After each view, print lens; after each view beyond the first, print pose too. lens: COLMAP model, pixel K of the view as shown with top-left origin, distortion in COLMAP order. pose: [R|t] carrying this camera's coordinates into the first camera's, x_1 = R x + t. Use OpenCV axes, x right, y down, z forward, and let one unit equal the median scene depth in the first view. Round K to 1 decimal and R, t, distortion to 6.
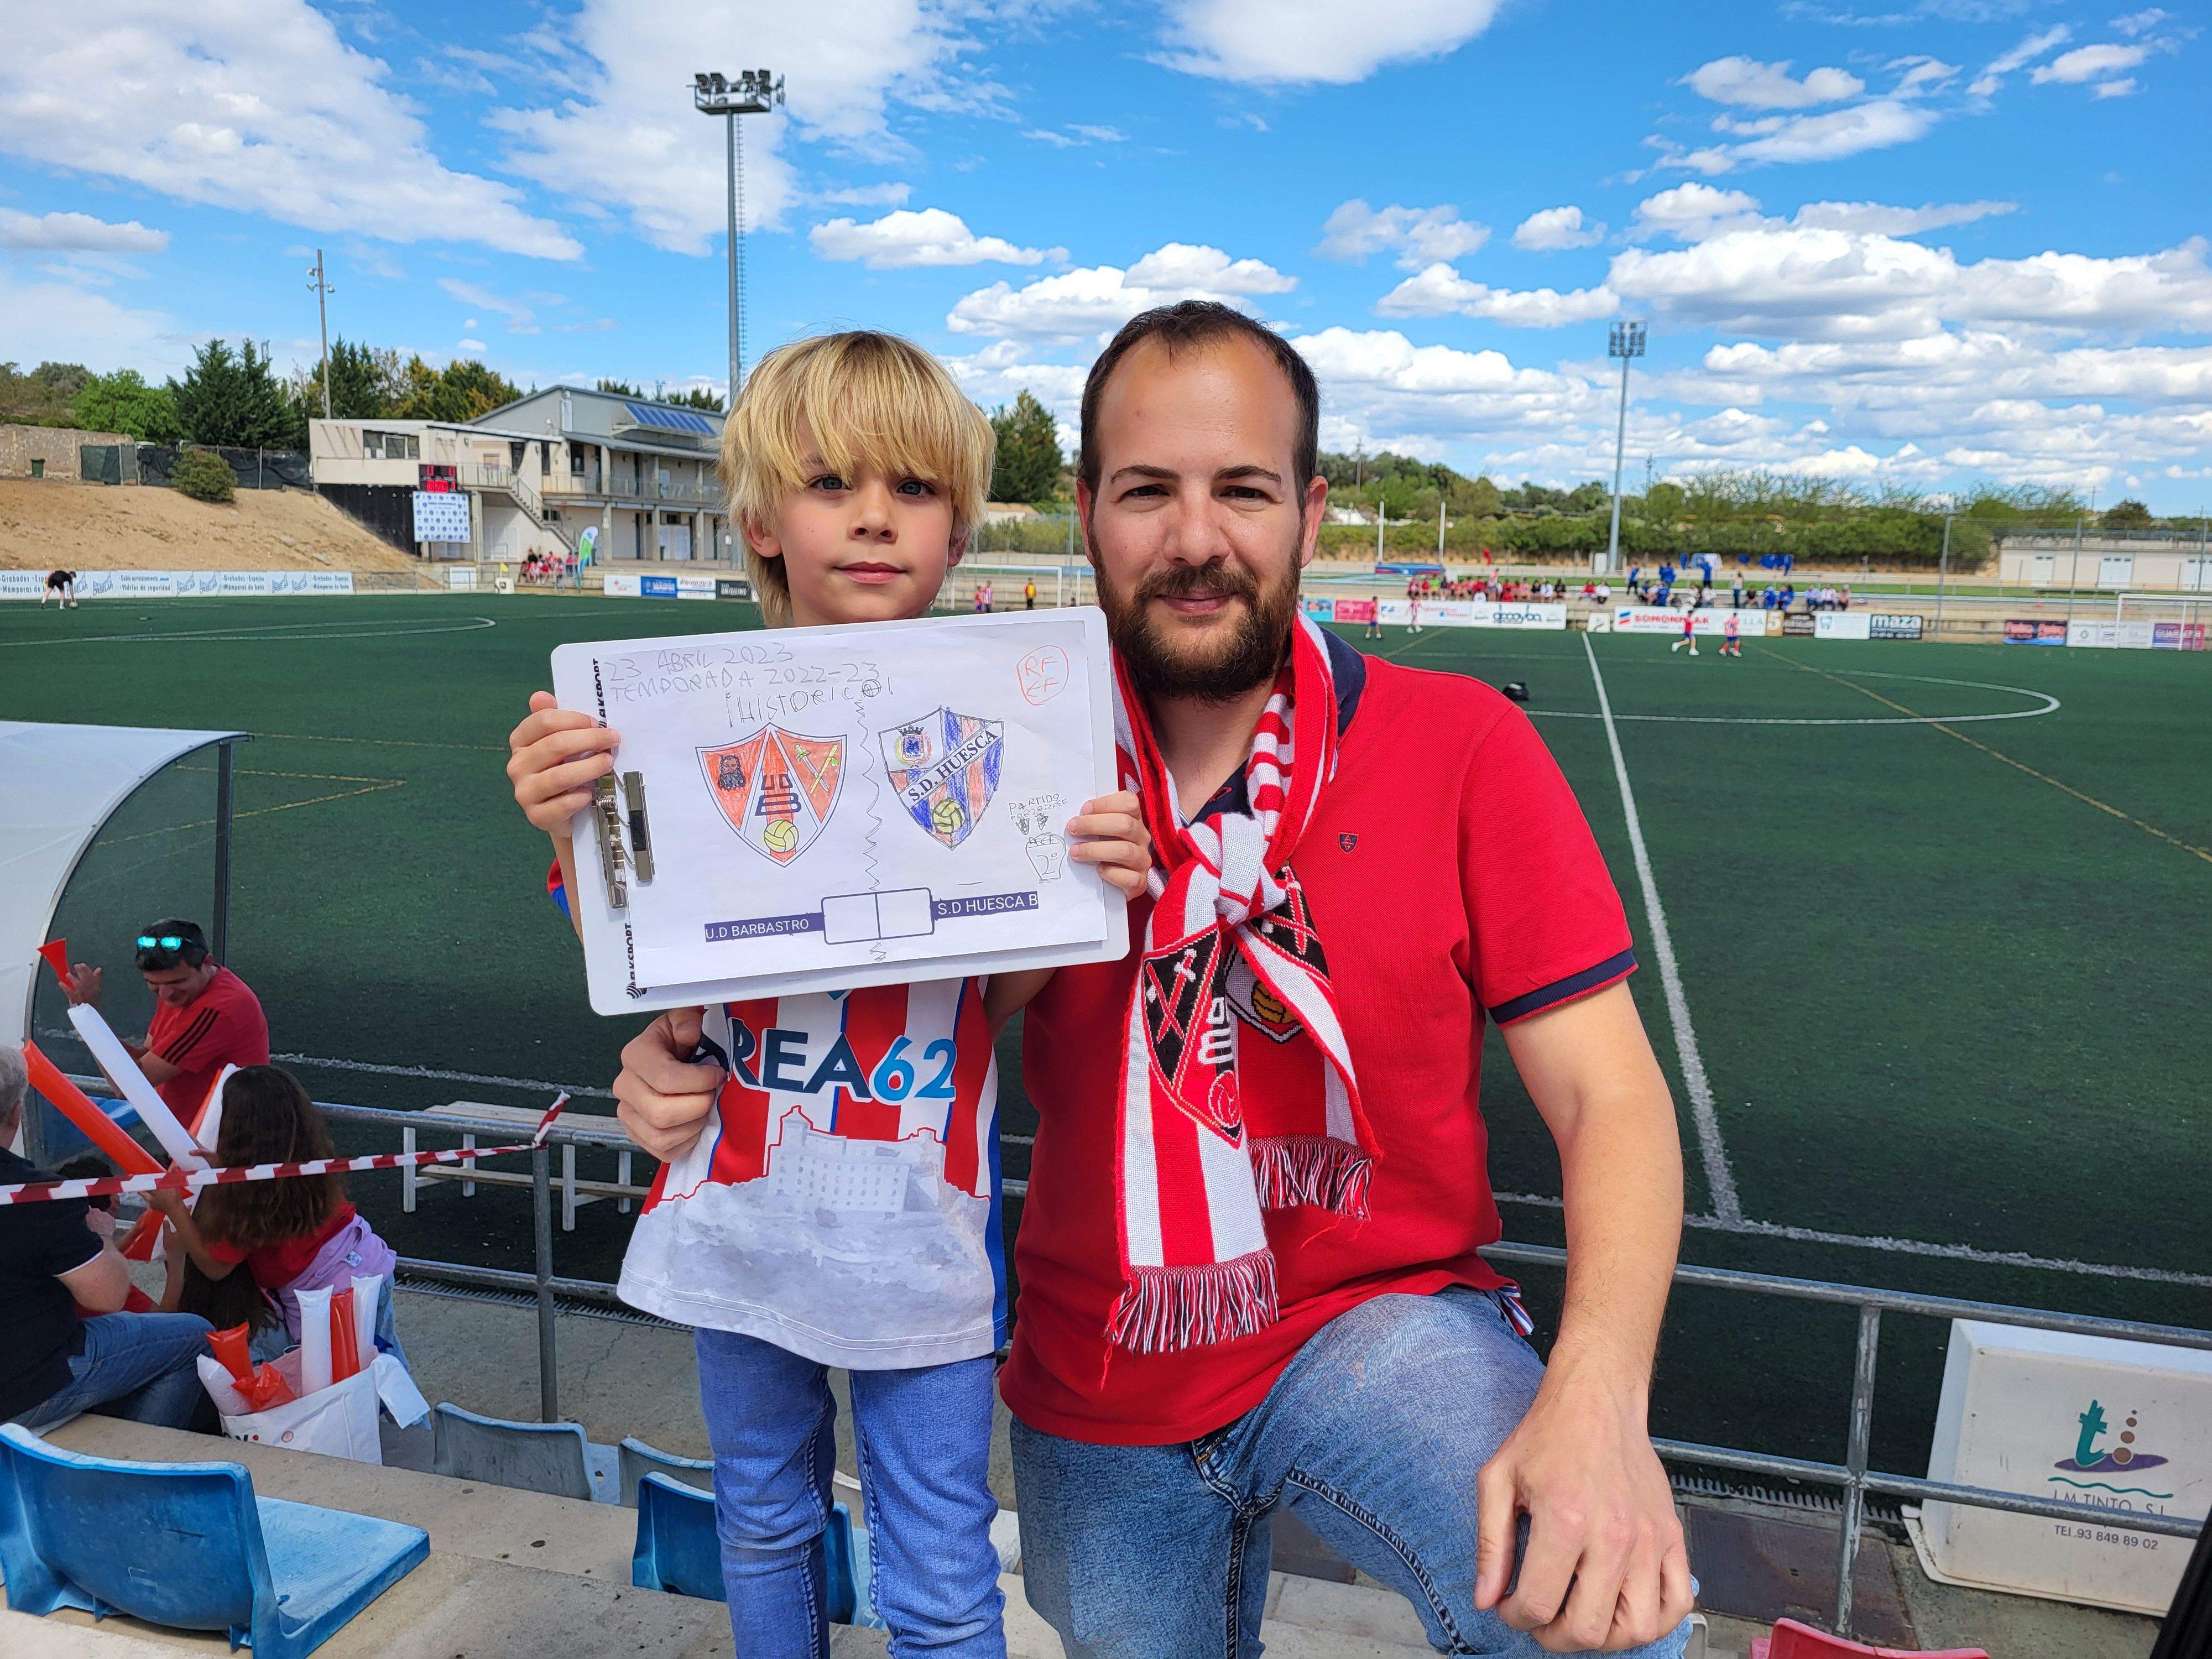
lens RADIAL K [[1730.5, 0, 1108.3], [0, 1730.5, 808.4], [0, 0, 1]] dist [0.073060, -0.002294]
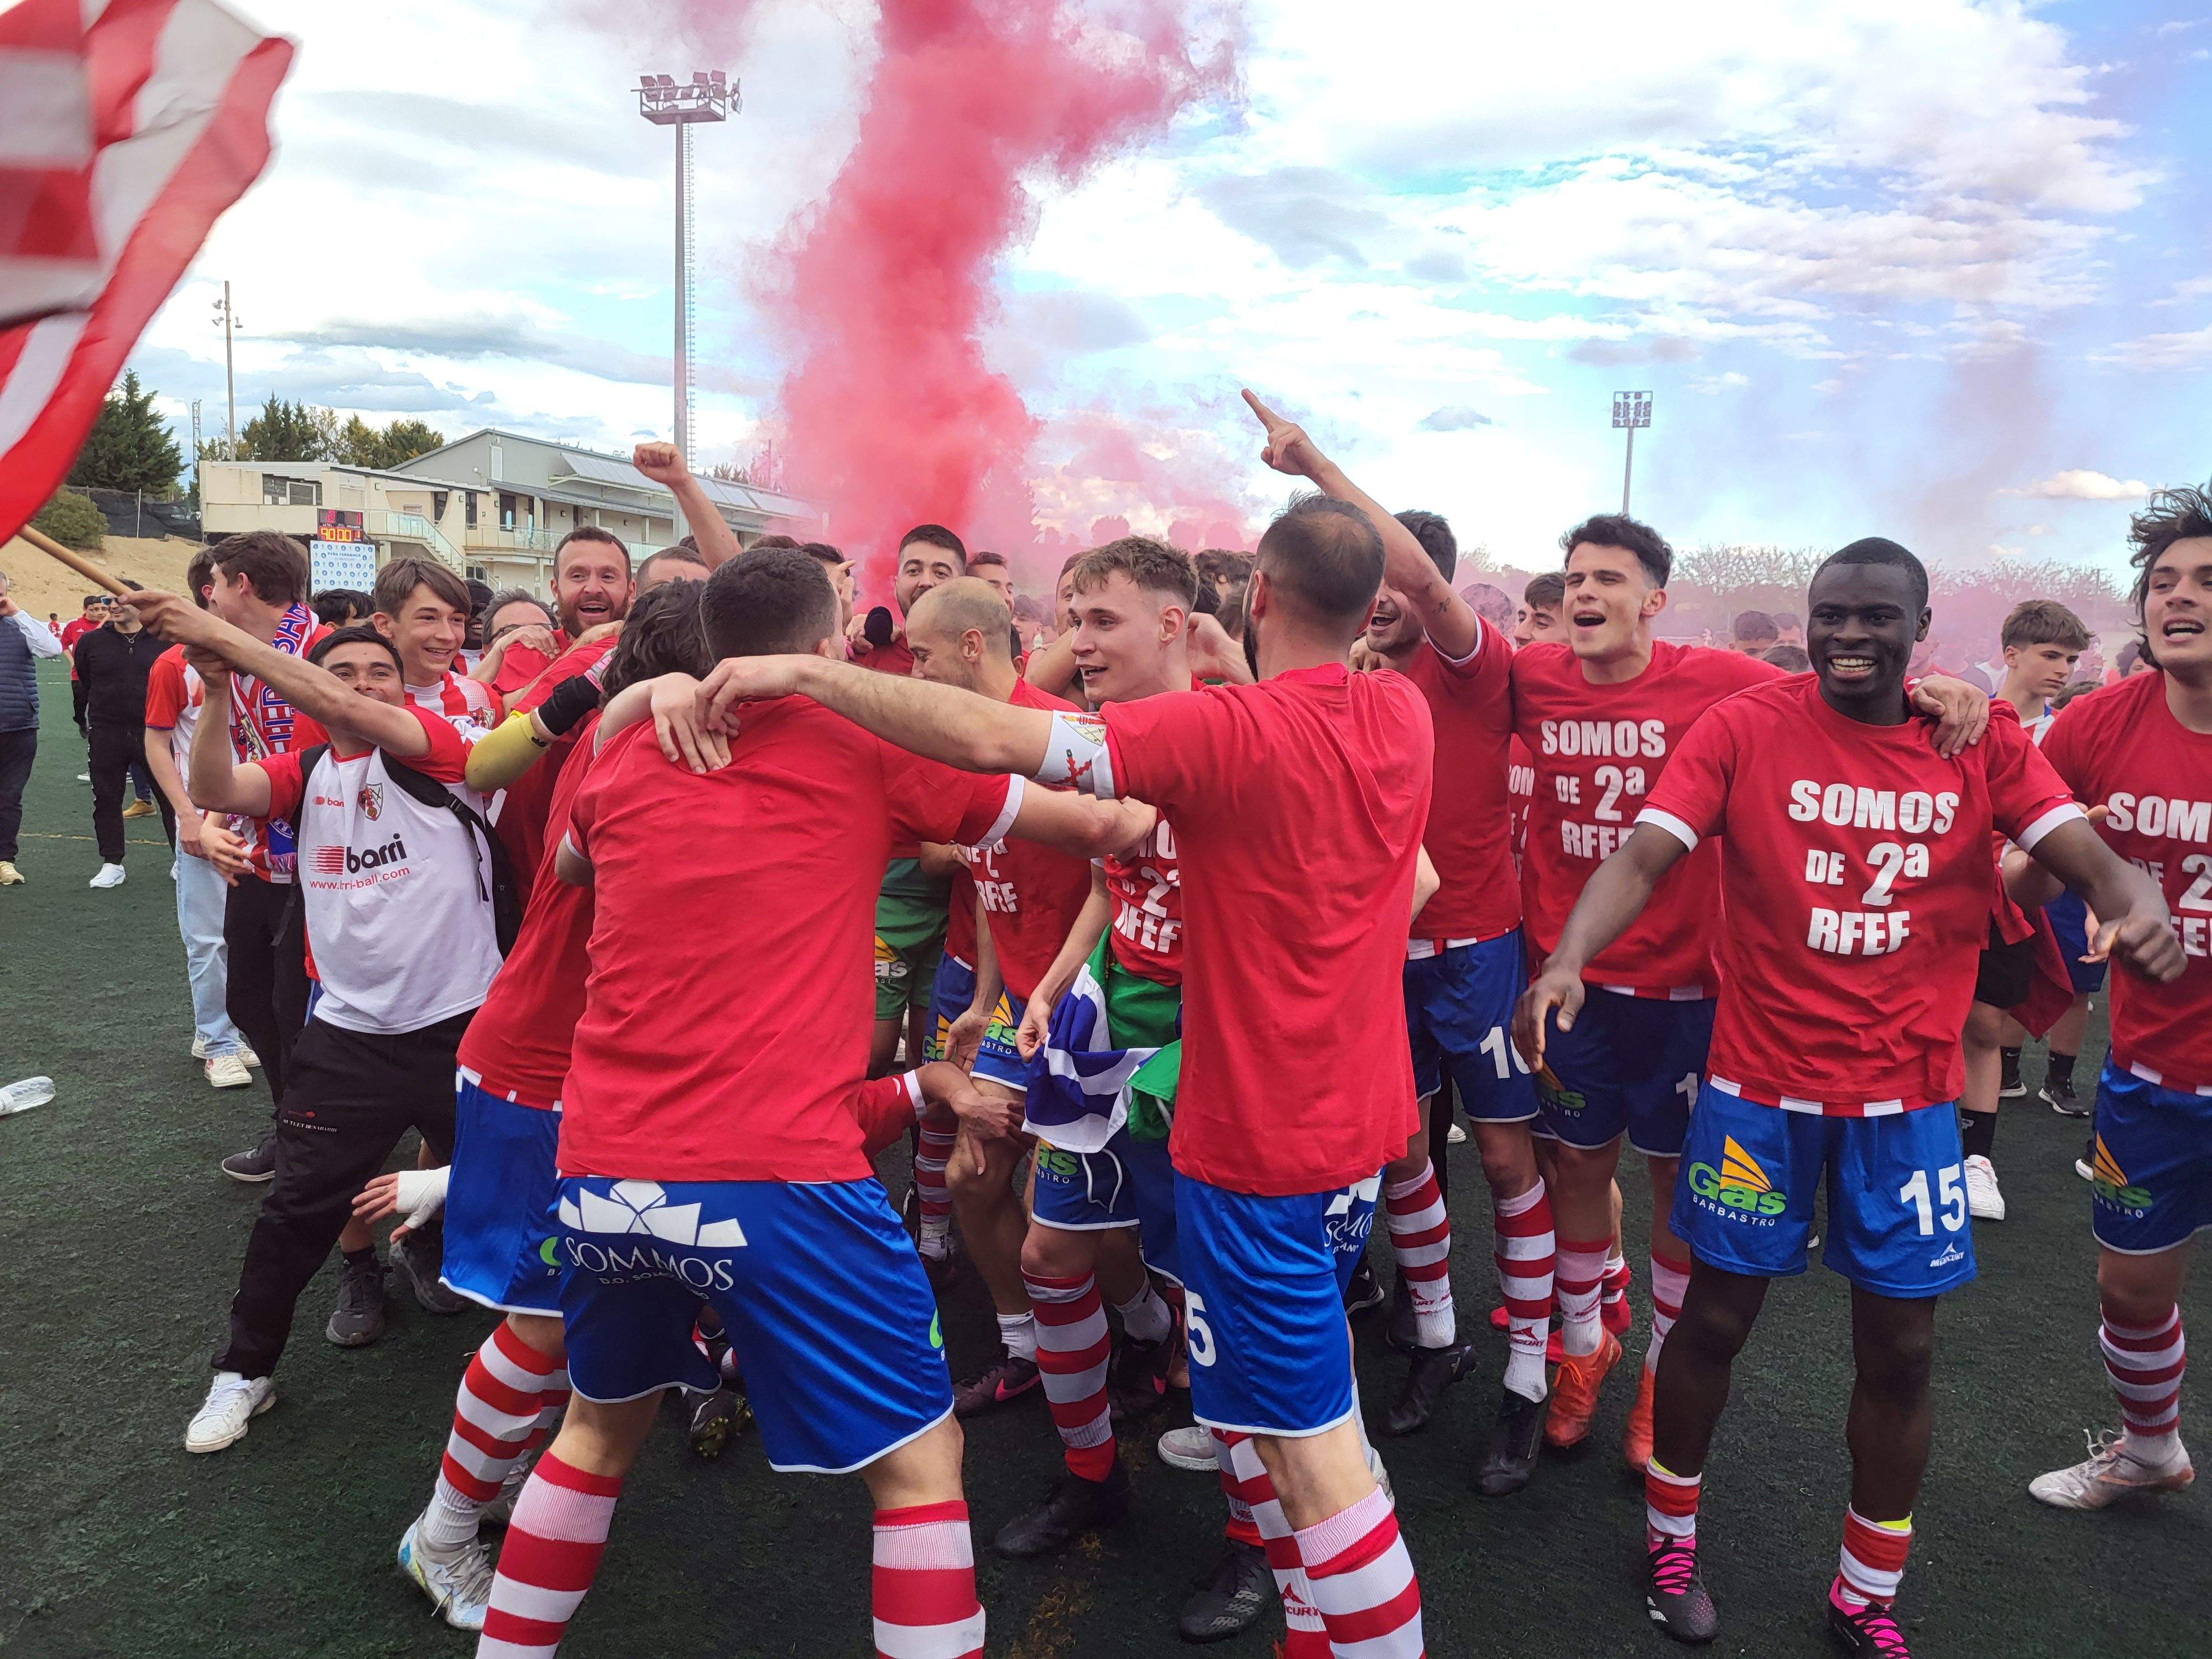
lens RADIAL K [[1697.8, 0, 1106.0], [0, 1697.8, 829.5], [0, 0, 1]] dist [0.061042, -0.039456]
pose [[0.999807, 0.004067, 0.019202, -0.014259], [-0.003373, 0.999344, -0.036066, -0.006249], [-0.019336, 0.035994, 0.999165, 0.135035]]
